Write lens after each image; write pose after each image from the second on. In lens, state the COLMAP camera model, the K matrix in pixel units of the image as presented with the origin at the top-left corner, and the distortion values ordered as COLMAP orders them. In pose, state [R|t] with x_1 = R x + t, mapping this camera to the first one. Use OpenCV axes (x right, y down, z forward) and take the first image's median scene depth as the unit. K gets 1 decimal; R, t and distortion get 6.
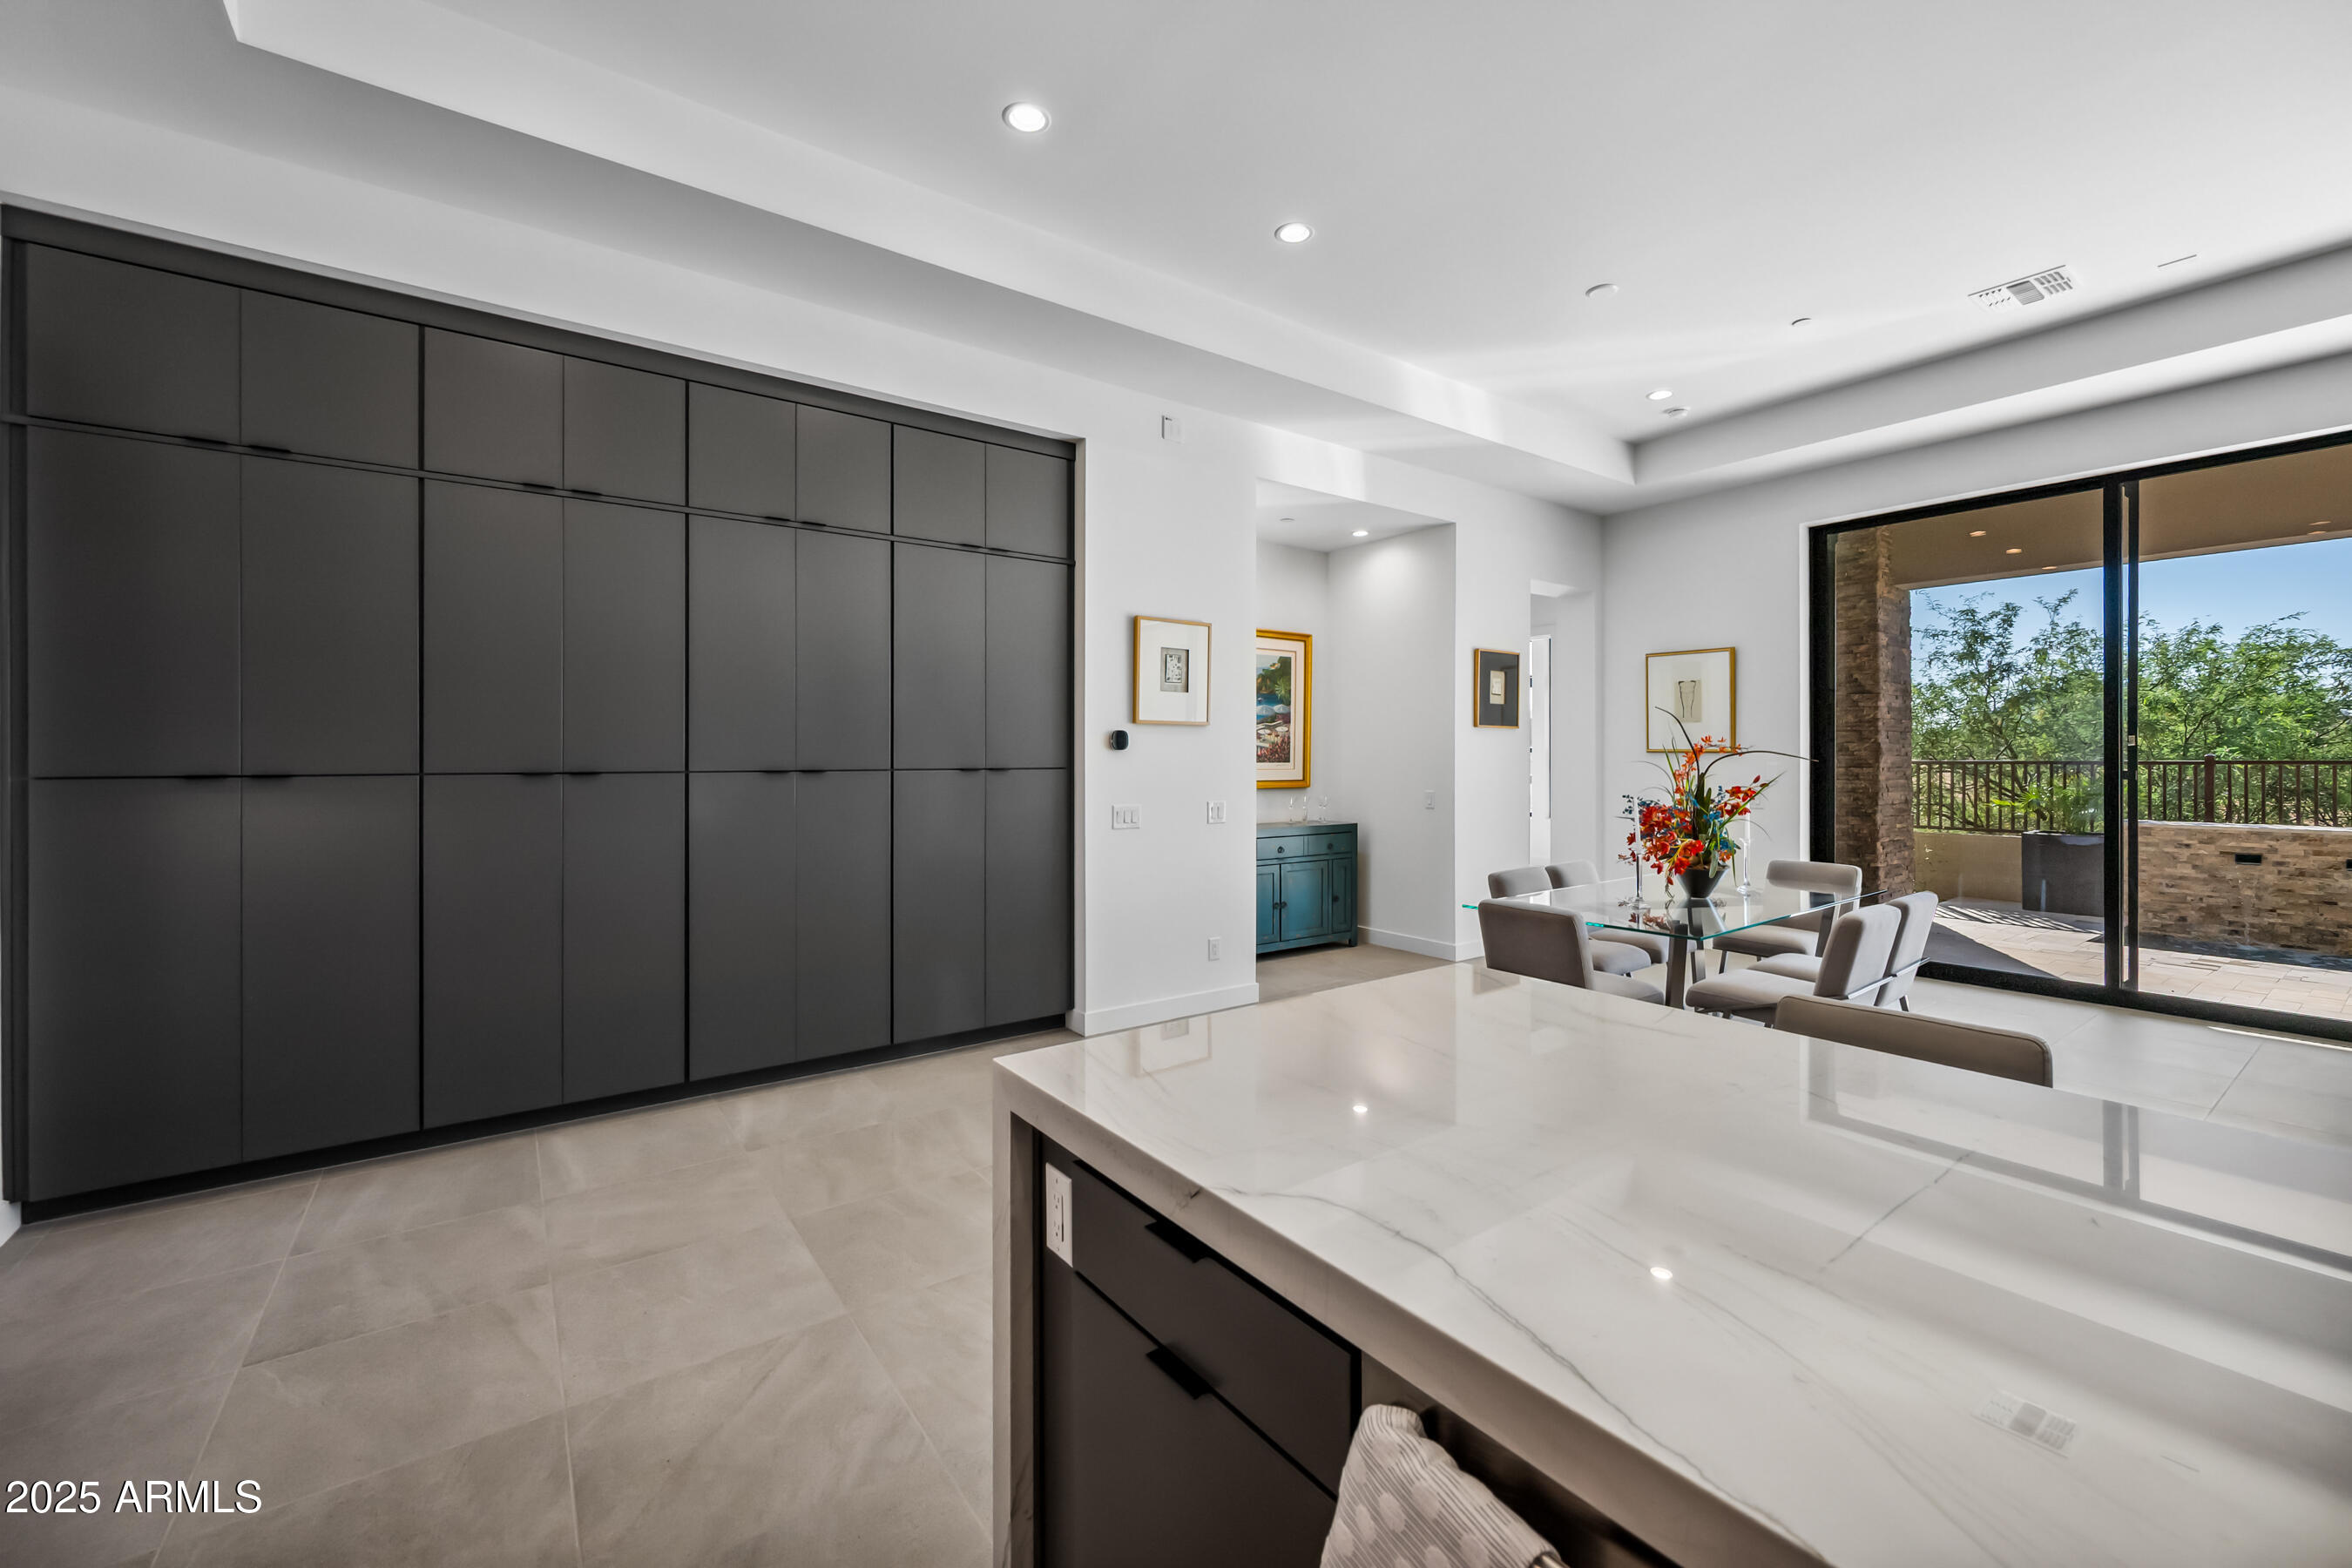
lens RADIAL K [[950.1, 0, 1184.3], [0, 950.1, 763.8], [0, 0, 1]] dist [-0.000087, -0.001242]
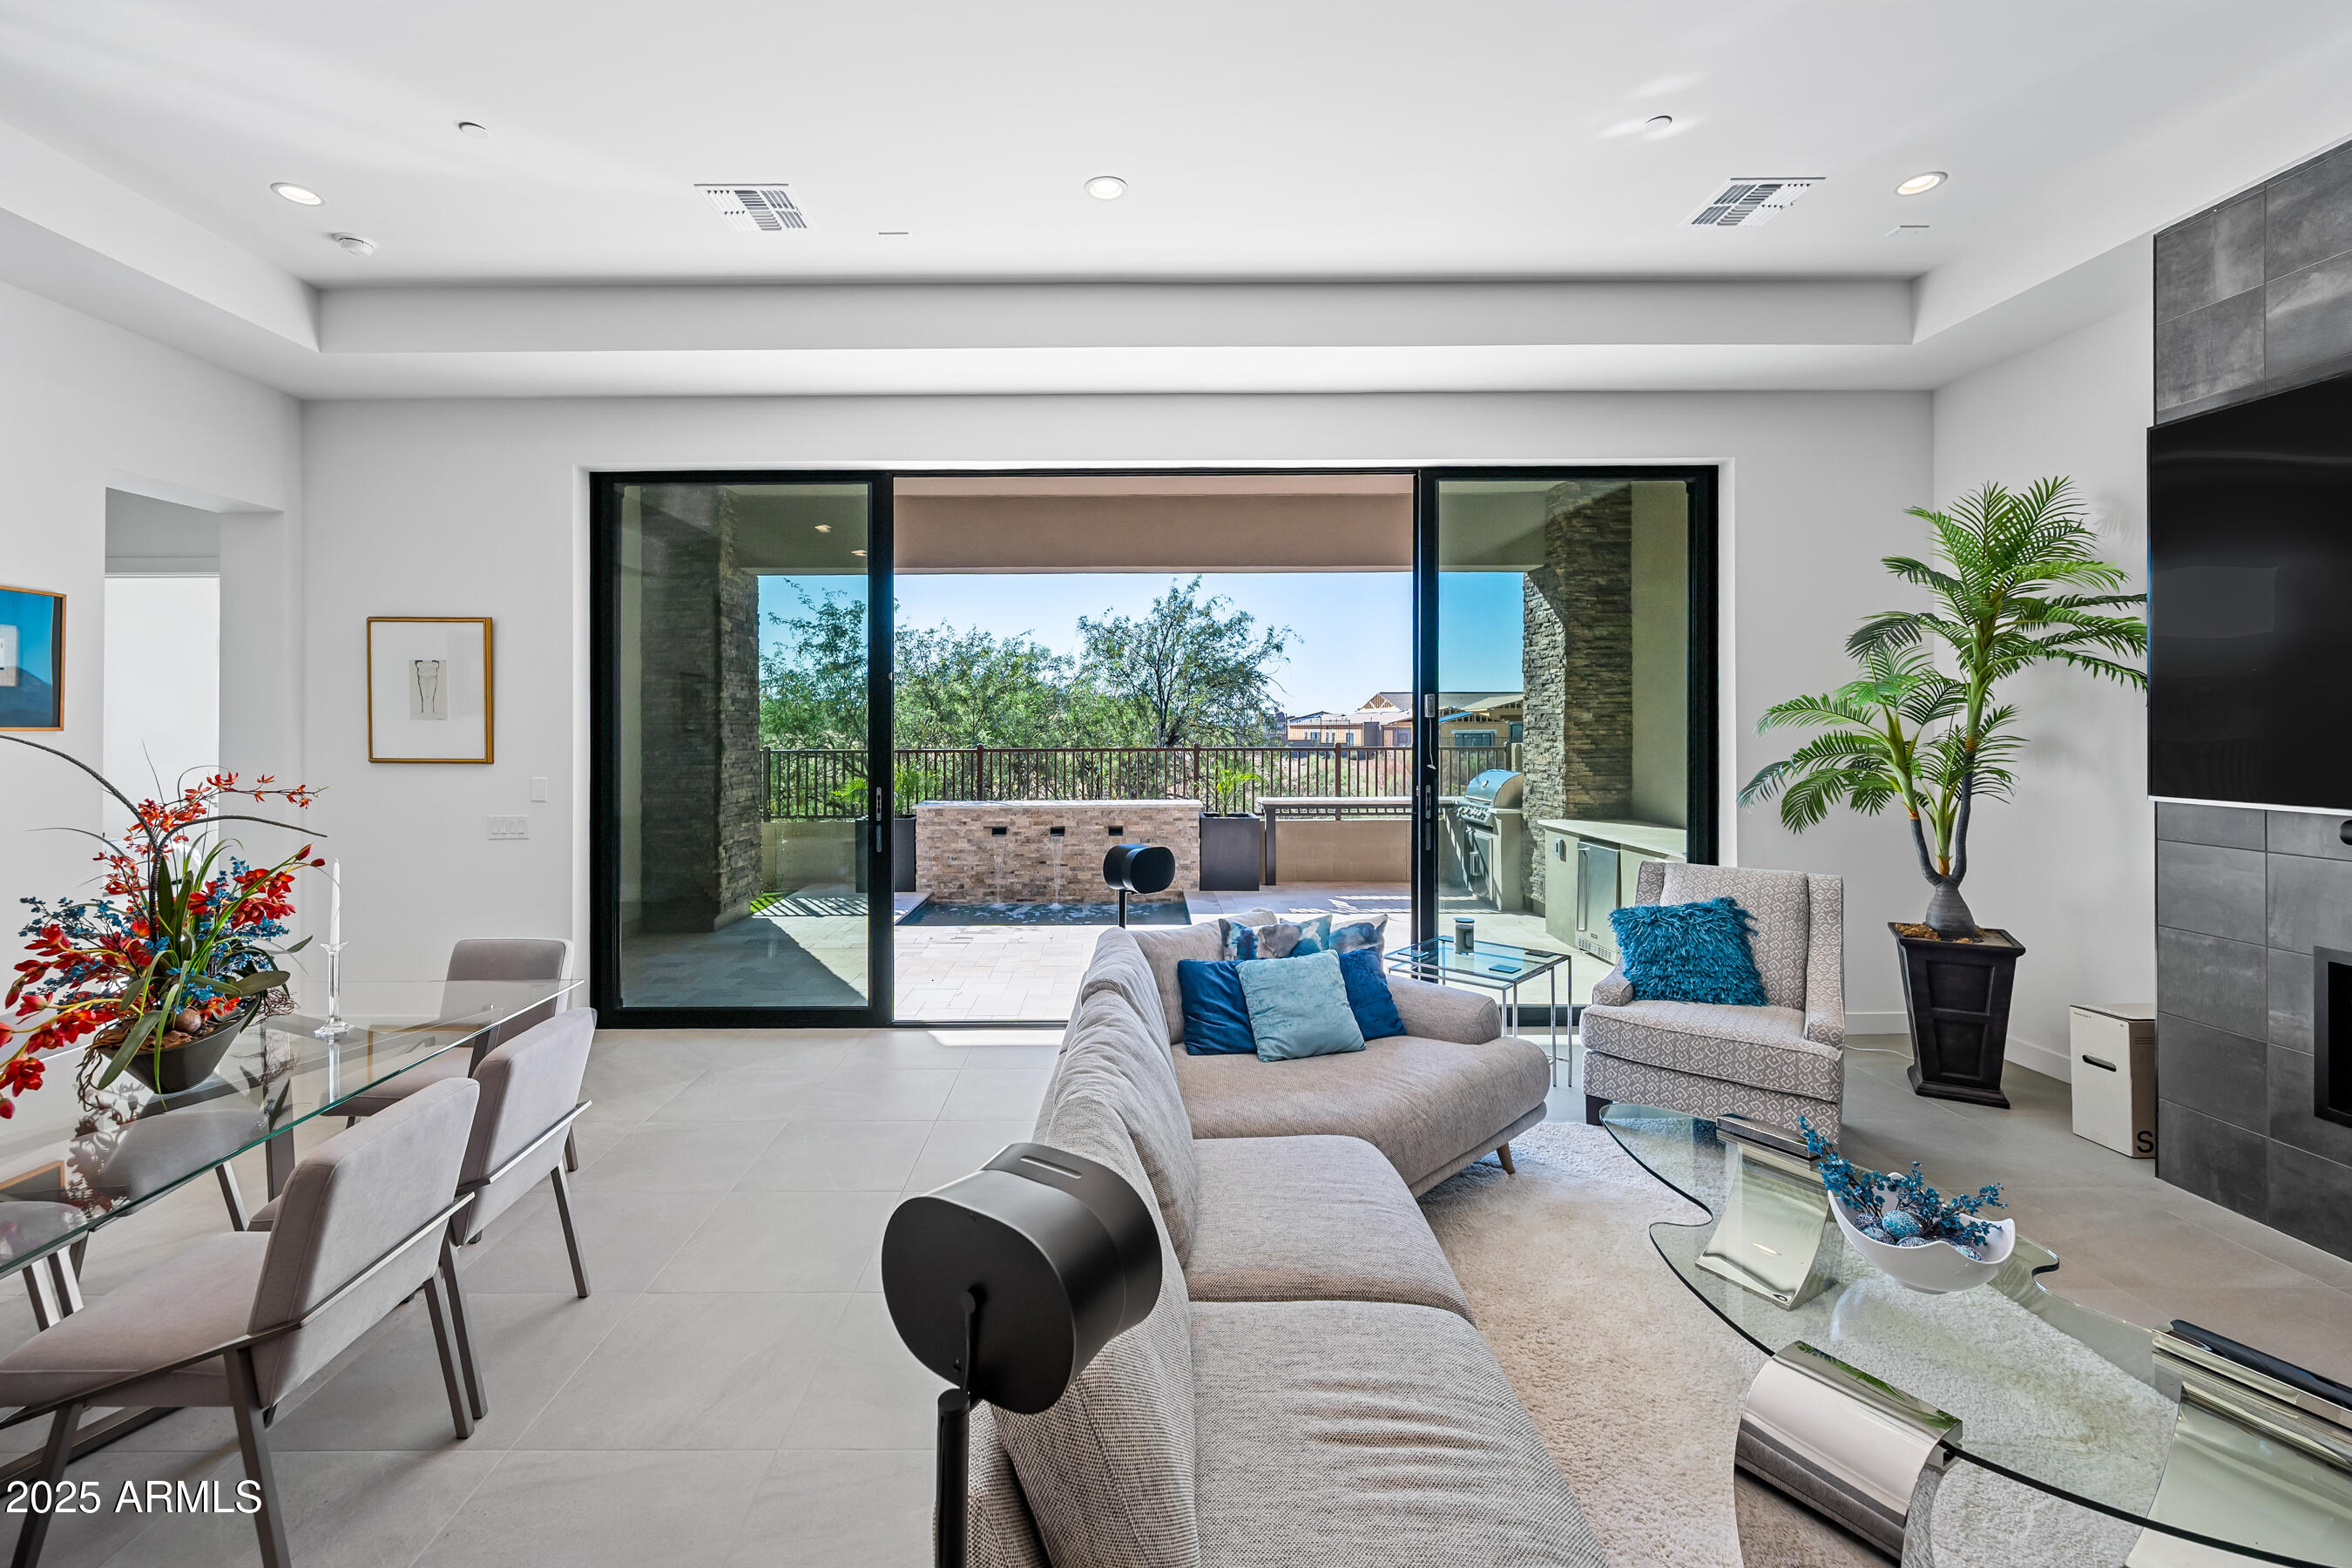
lens RADIAL K [[950.1, 0, 1116.5], [0, 950.1, 723.0], [0, 0, 1]] dist [-0.000087, -0.001242]
pose [[0.595768, 0.001090, 0.803156, 0.268874], [0.008025, 0.999941, -0.007311, -0.031786], [-0.803116, 0.010801, 0.595724, 0.176539]]
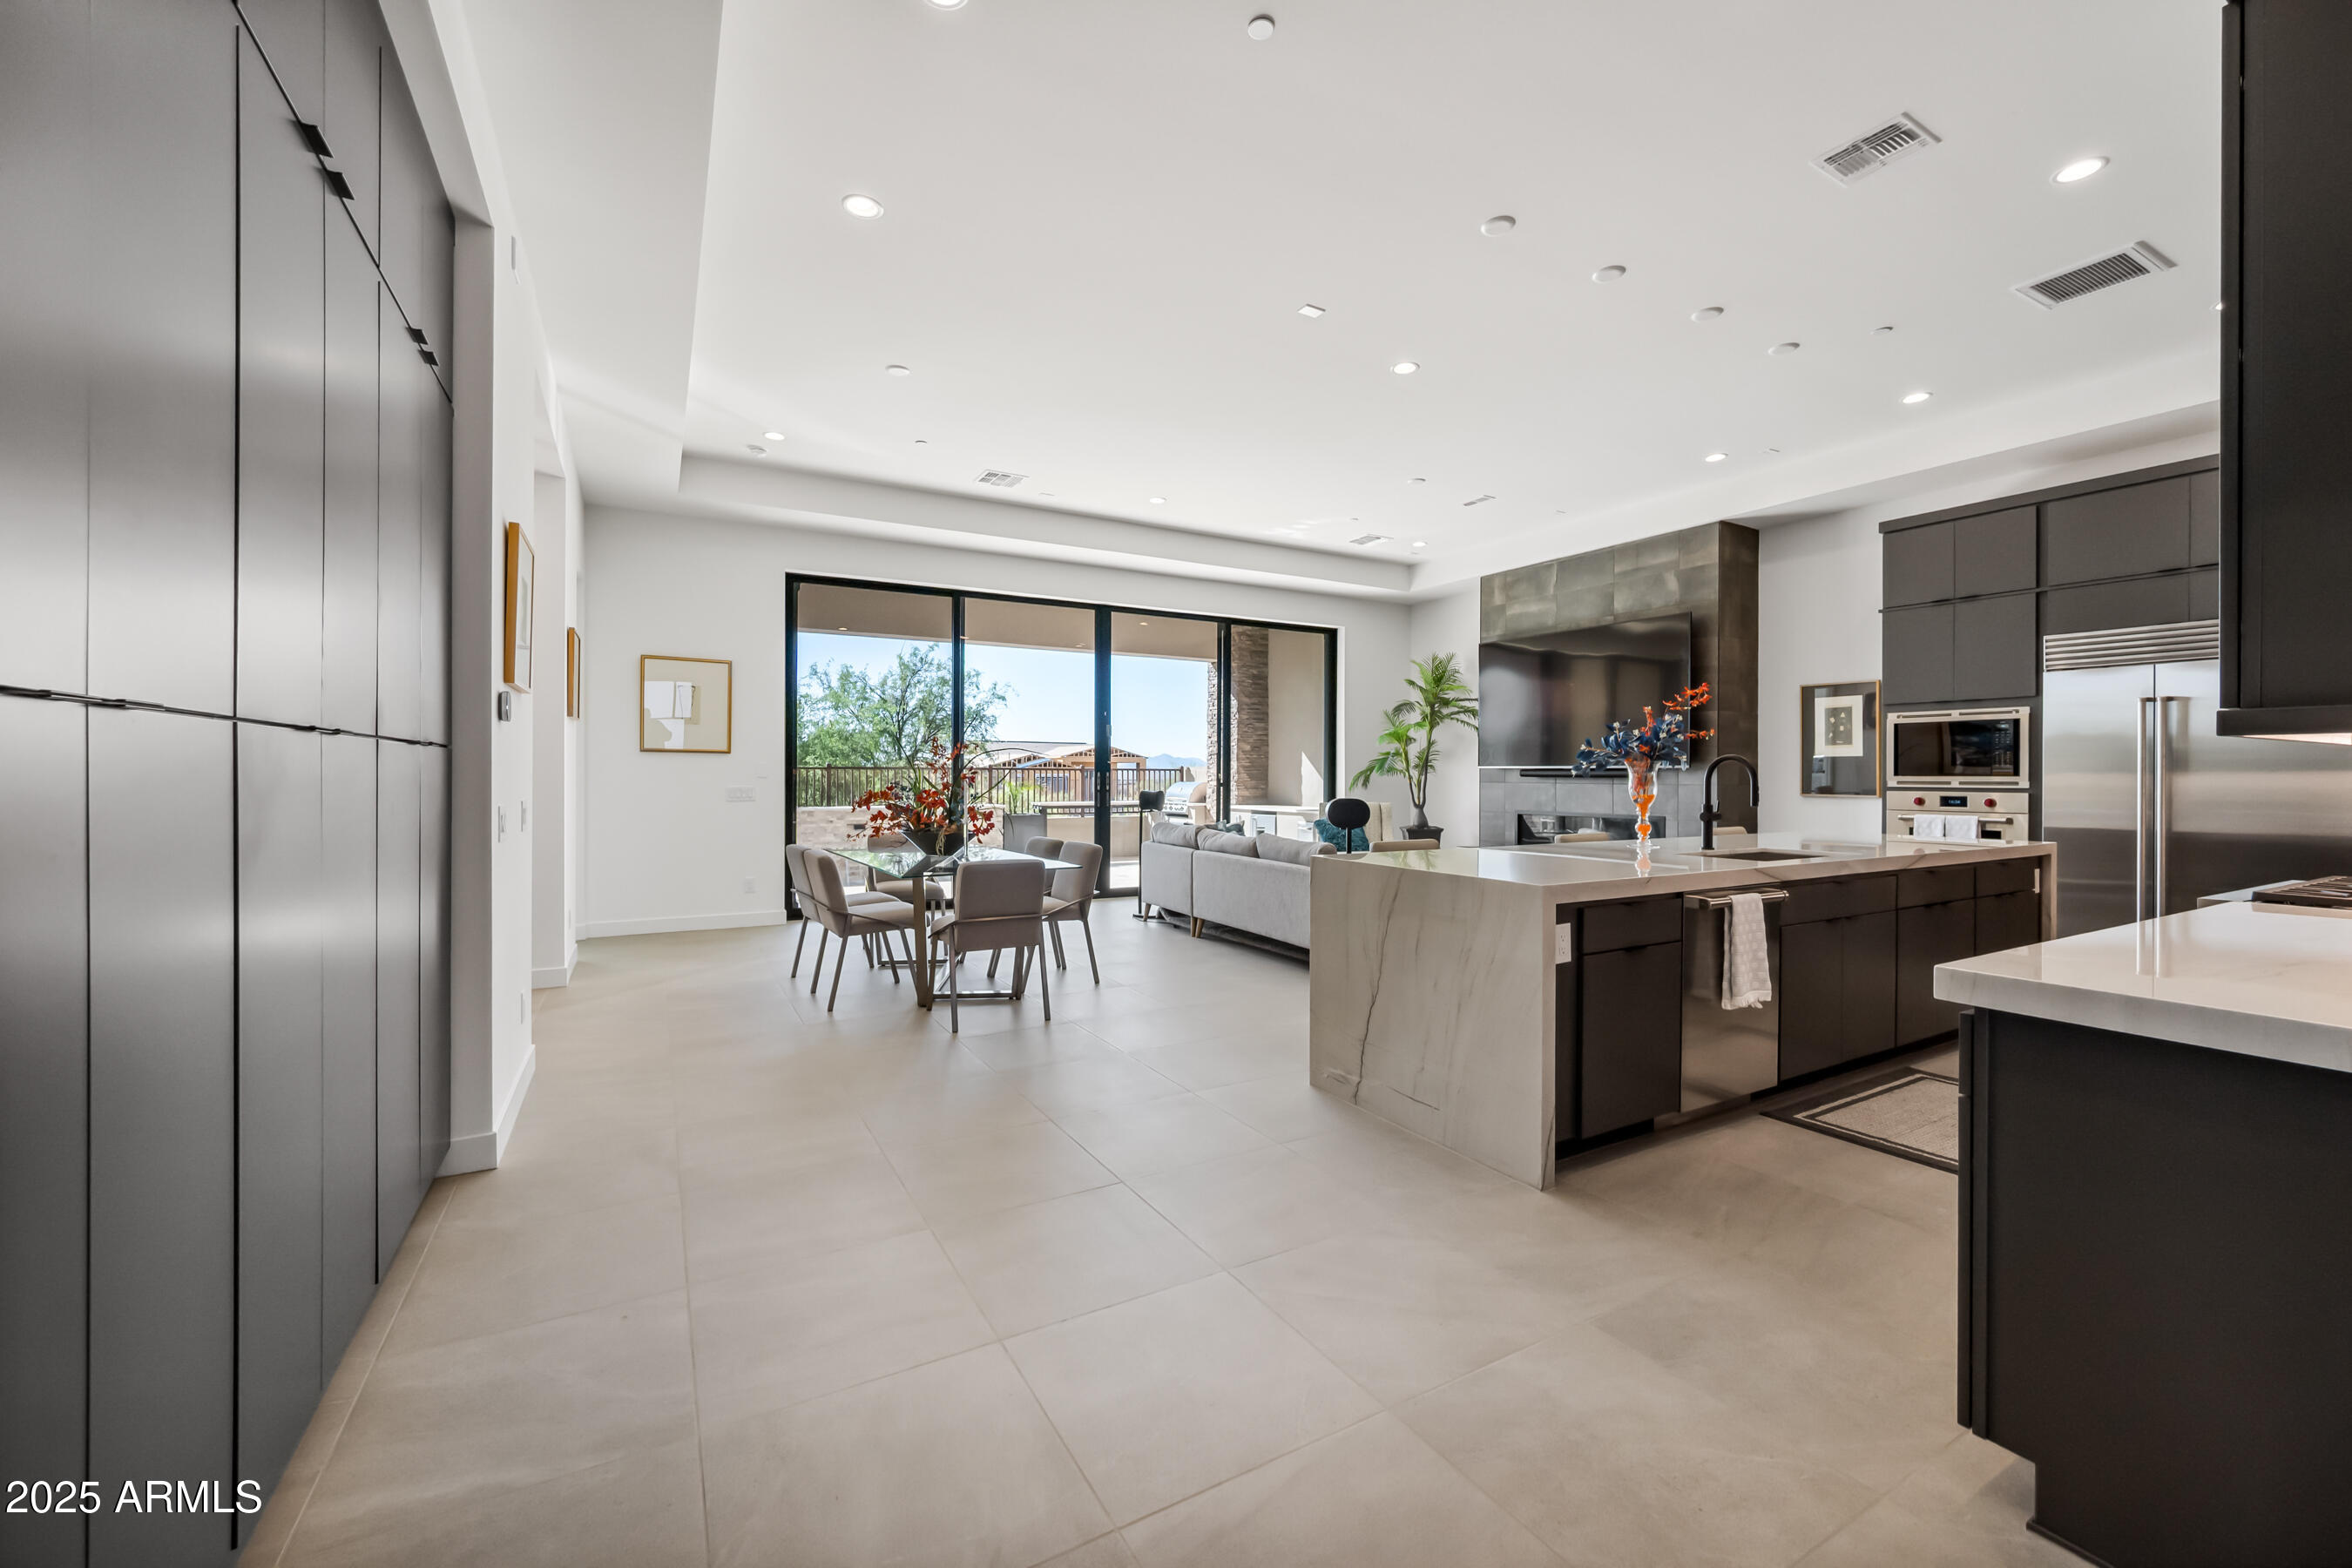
lens RADIAL K [[950.1, 0, 1160.0], [0, 950.1, 773.1], [0, 0, 1]] dist [-0.000087, -0.001242]
pose [[0.125499, 0.004174, 0.992085, -0.478503], [0.001424, 0.999989, -0.004387, 0.018366], [-0.992093, 0.001963, 0.125492, 0.331324]]
